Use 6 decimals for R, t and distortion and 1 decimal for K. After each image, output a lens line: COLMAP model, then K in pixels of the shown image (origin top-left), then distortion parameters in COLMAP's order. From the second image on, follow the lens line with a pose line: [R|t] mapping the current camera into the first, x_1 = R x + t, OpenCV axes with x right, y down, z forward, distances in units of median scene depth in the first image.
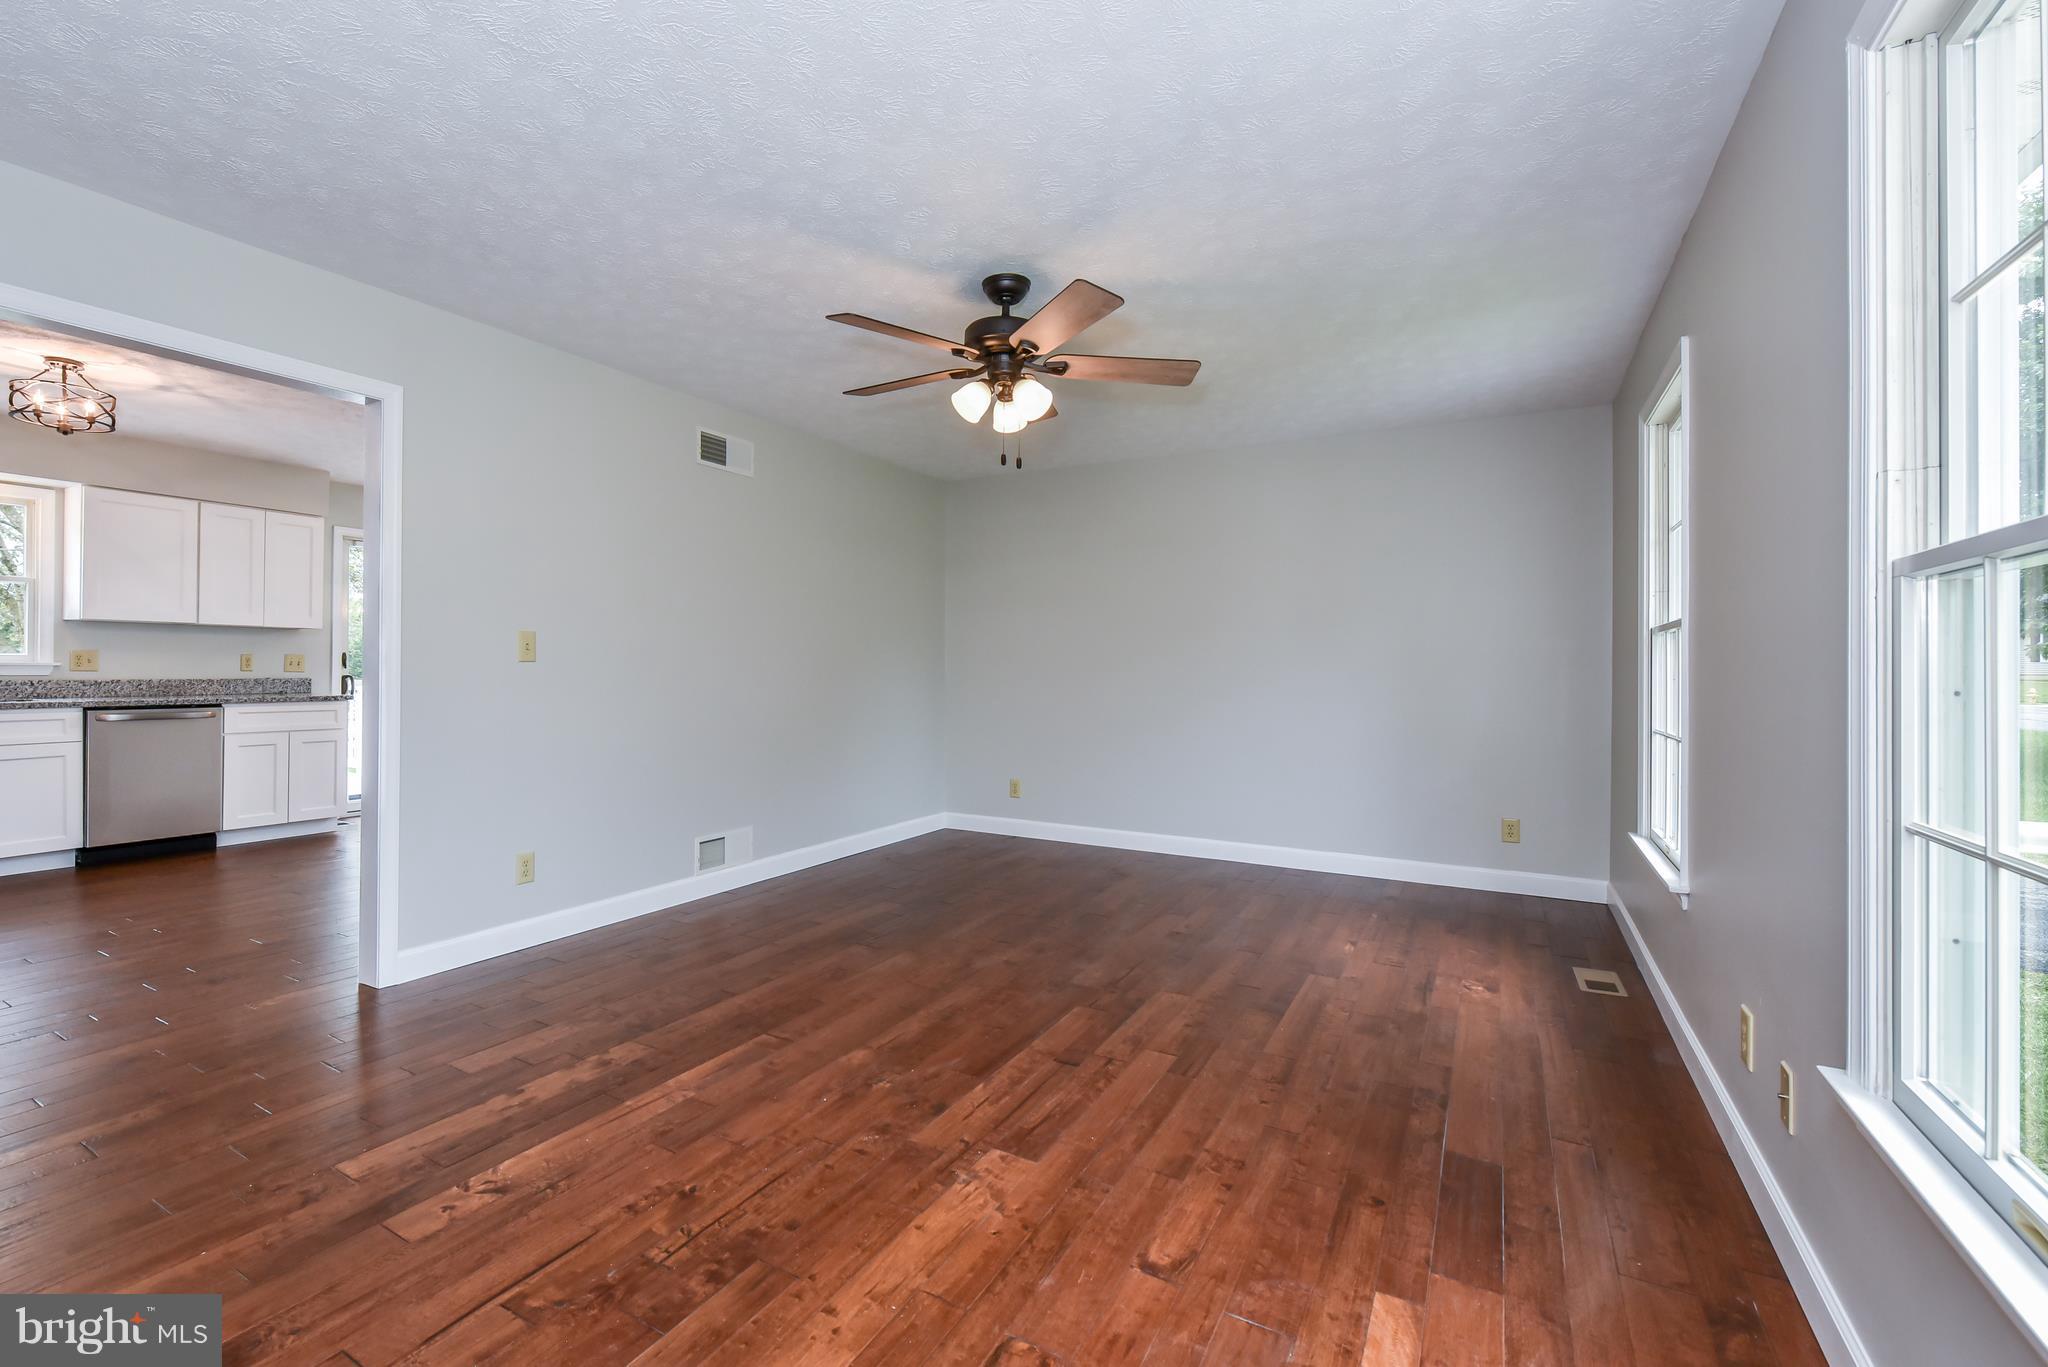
lens RADIAL K [[890.3, 0, 958.9], [0, 890.3, 666.4], [0, 0, 1]] dist [-0.000635, -0.000035]
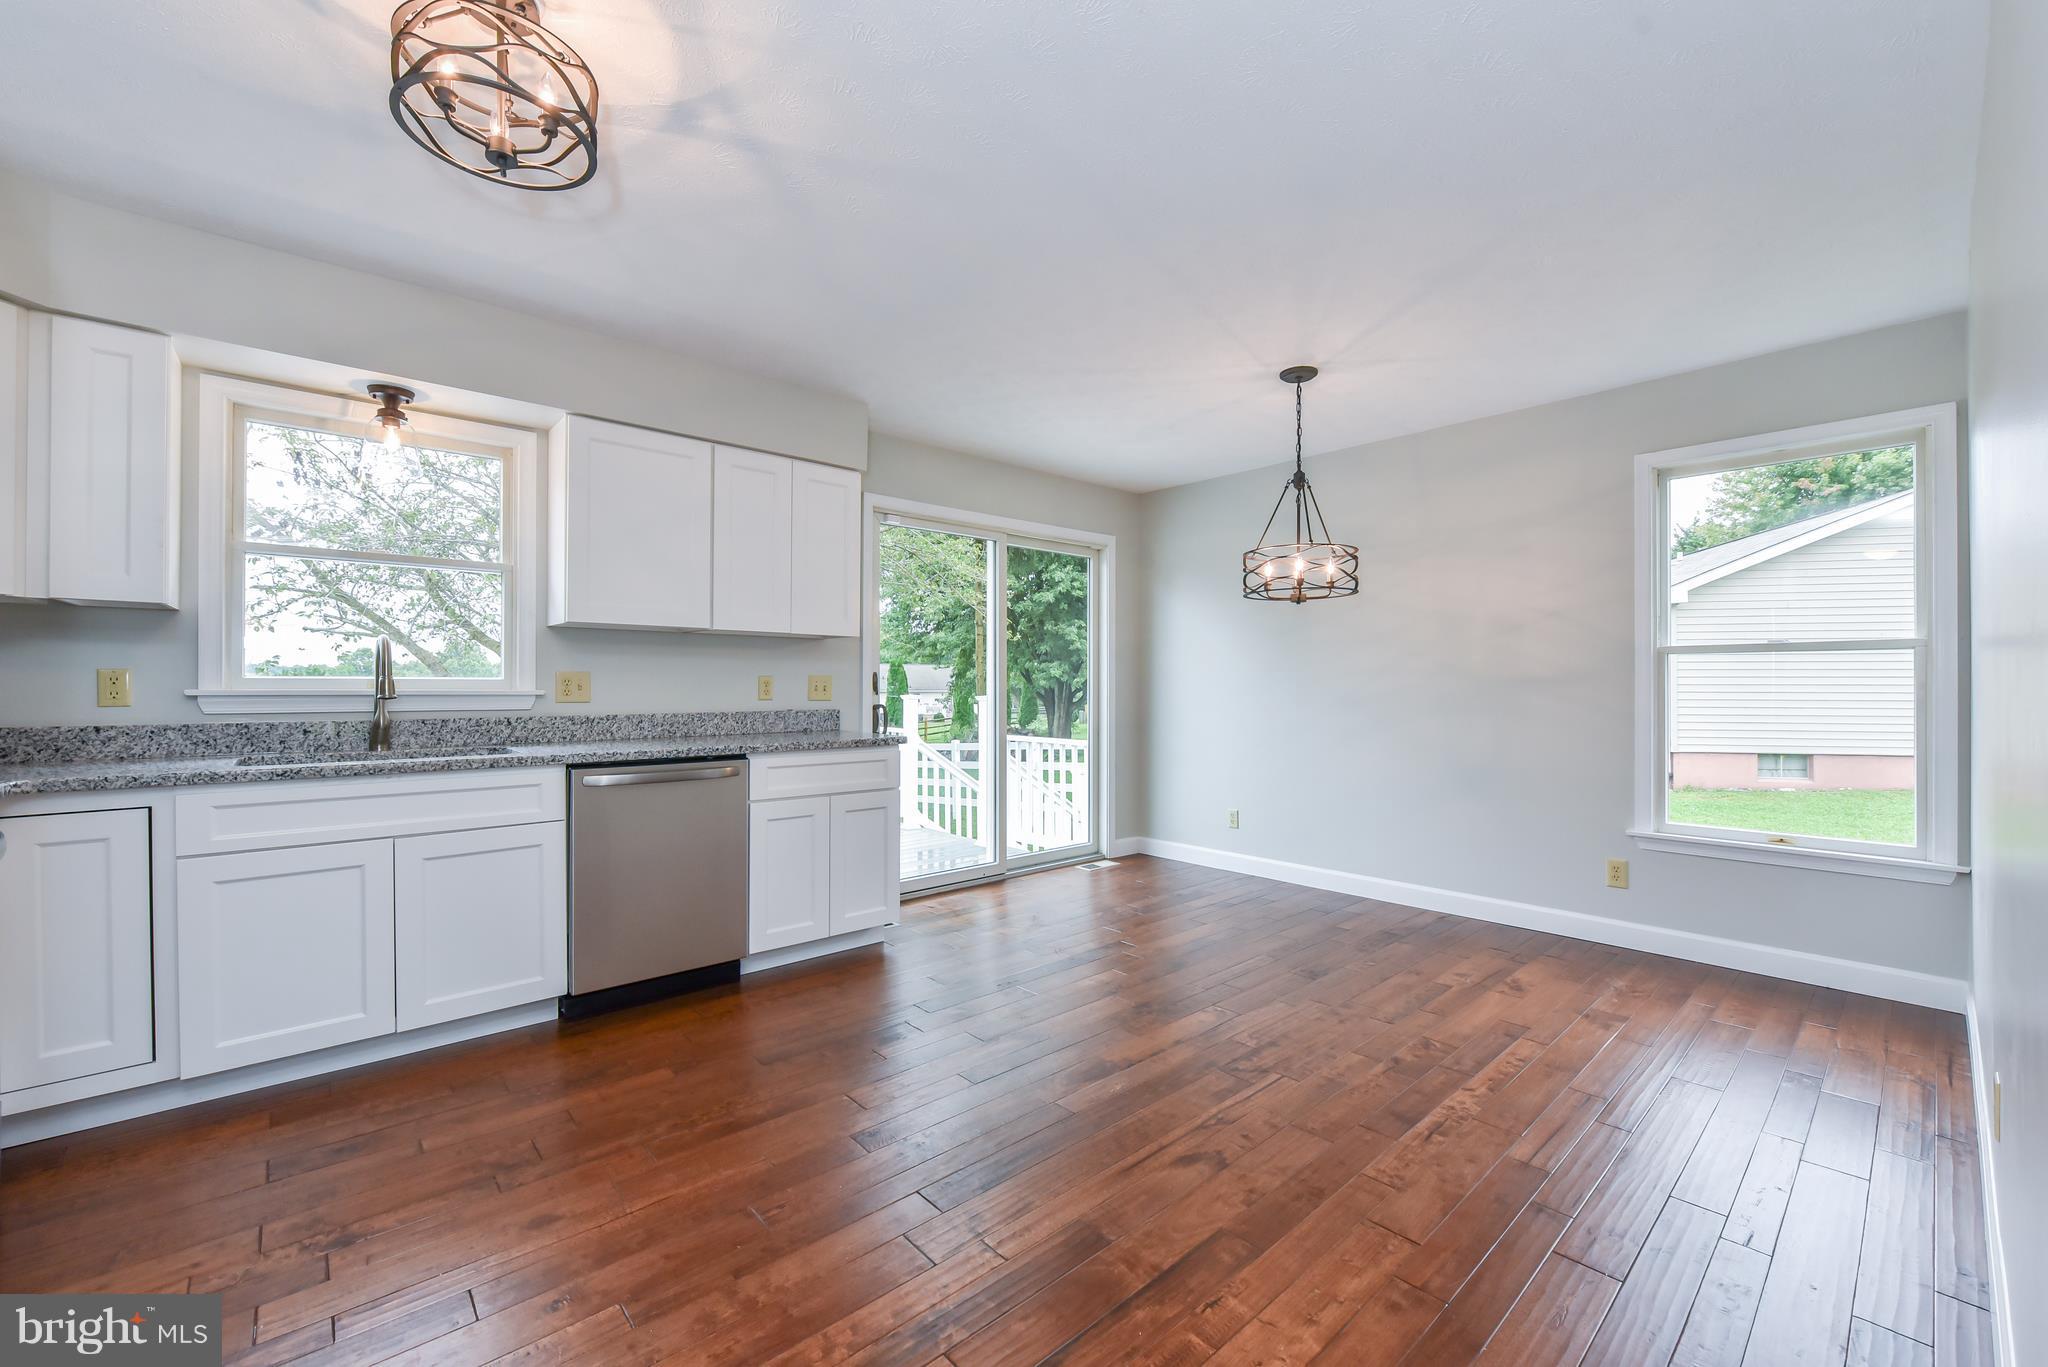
lens RADIAL K [[807.2, 0, 1024.0], [0, 807.2, 683.5], [0, 0, 1]] dist [-0.013257, 0.000032]
pose [[0.955949, -0.008721, -0.293403, -0.902510], [0.007906, 0.999961, -0.003966, -0.007425], [0.293426, 0.001471, 0.955981, 0.977776]]
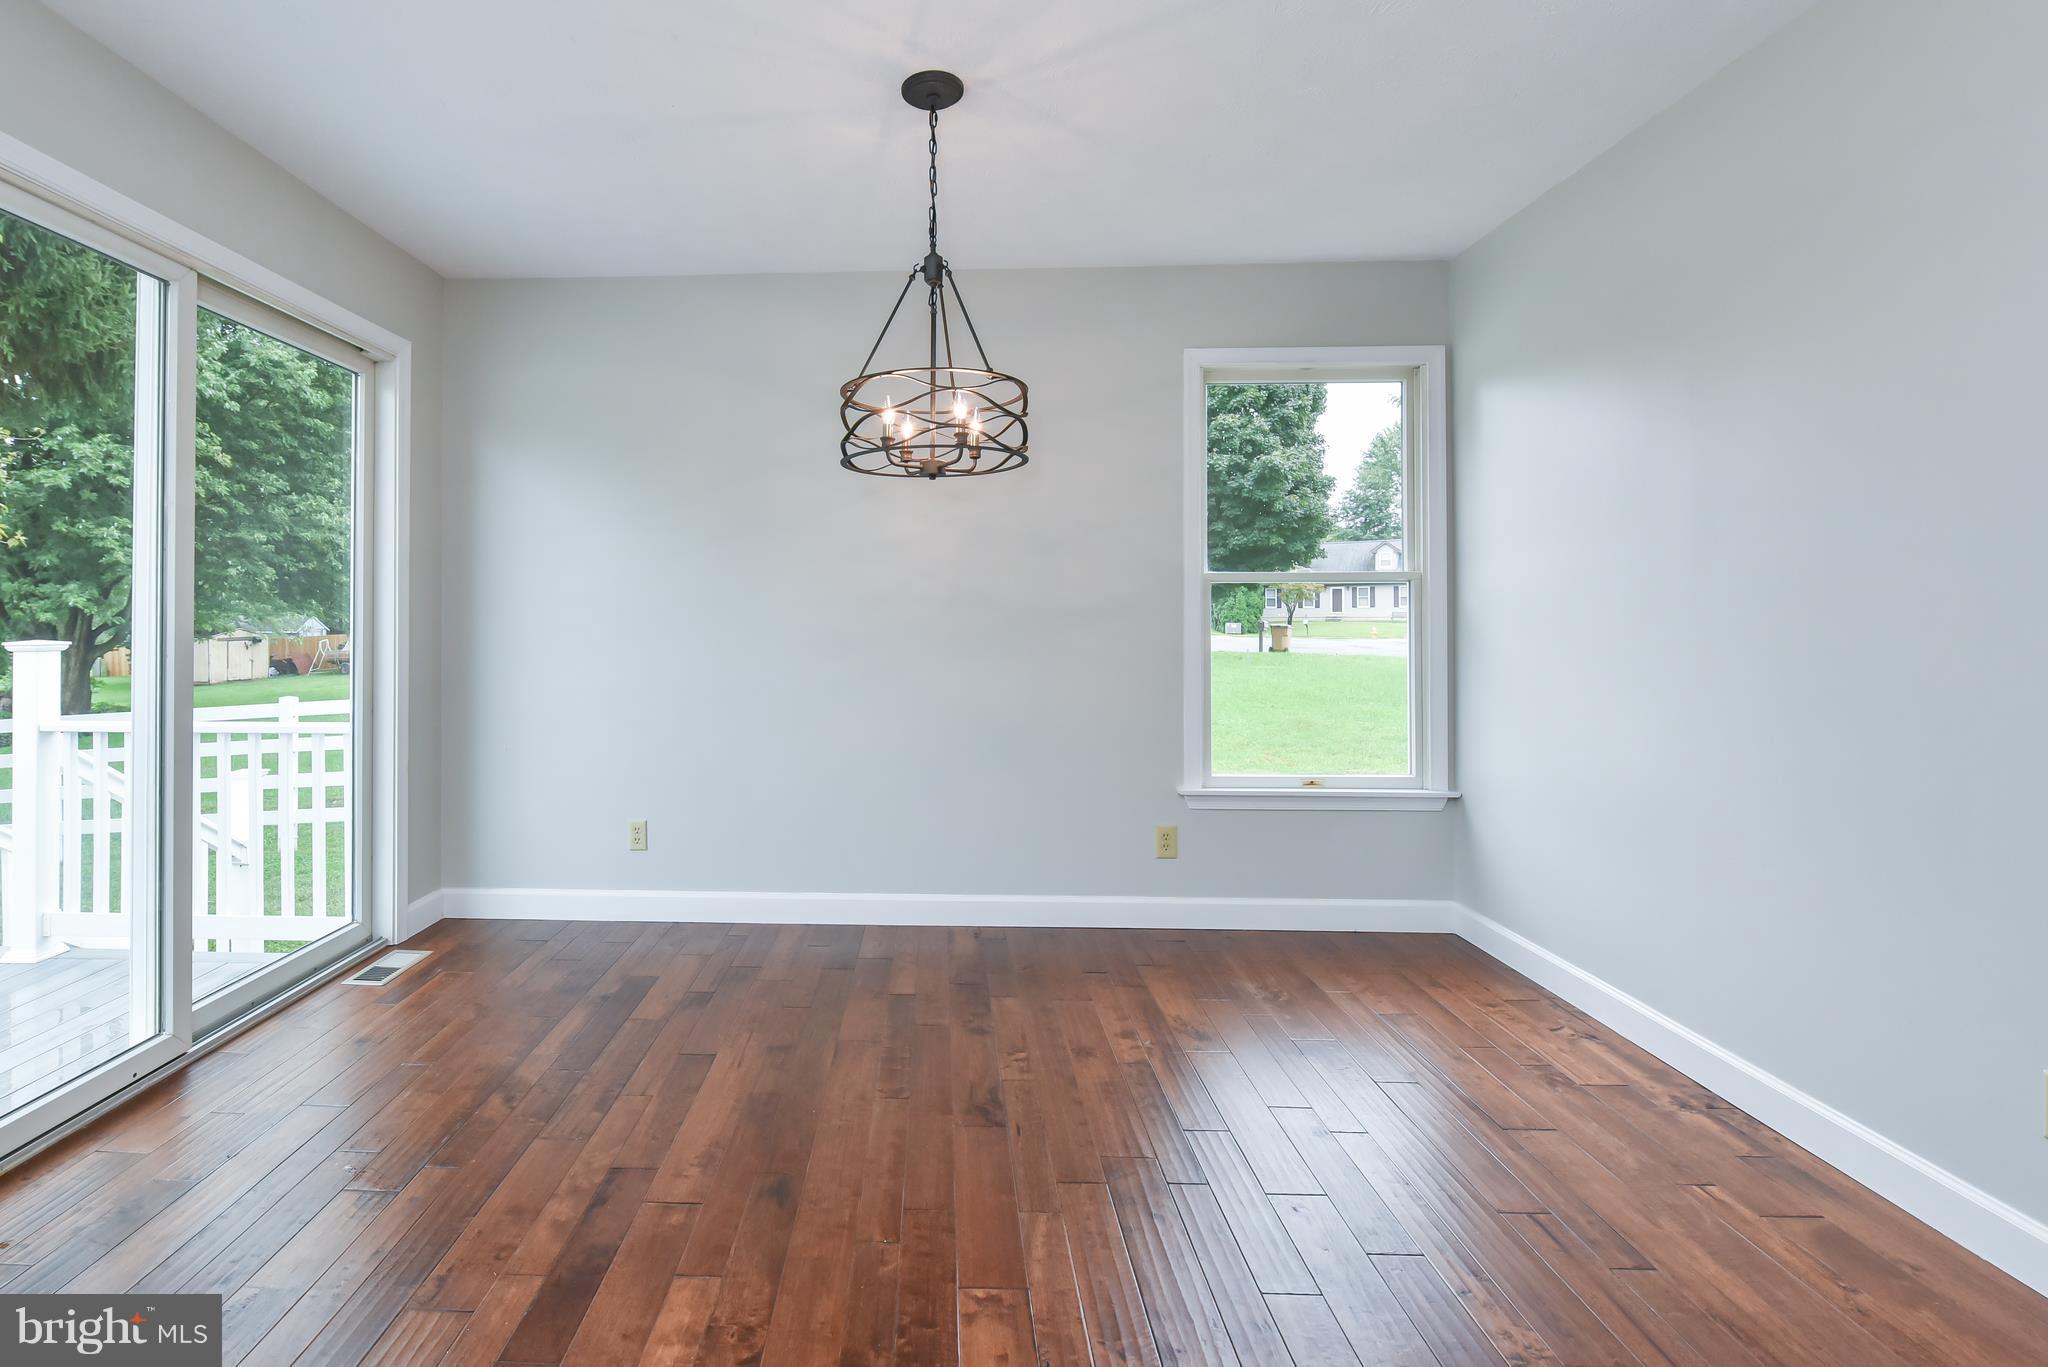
lens RADIAL K [[915.8, 0, 888.1], [0, 915.8, 613.5], [0, 0, 1]] dist [-0.003679, -0.000471]
pose [[0.882060, -0.008001, 0.471068, -1.286366], [0.009016, 0.999959, 0.000102, -0.011589], [-0.471050, 0.004157, 0.882097, 1.577065]]
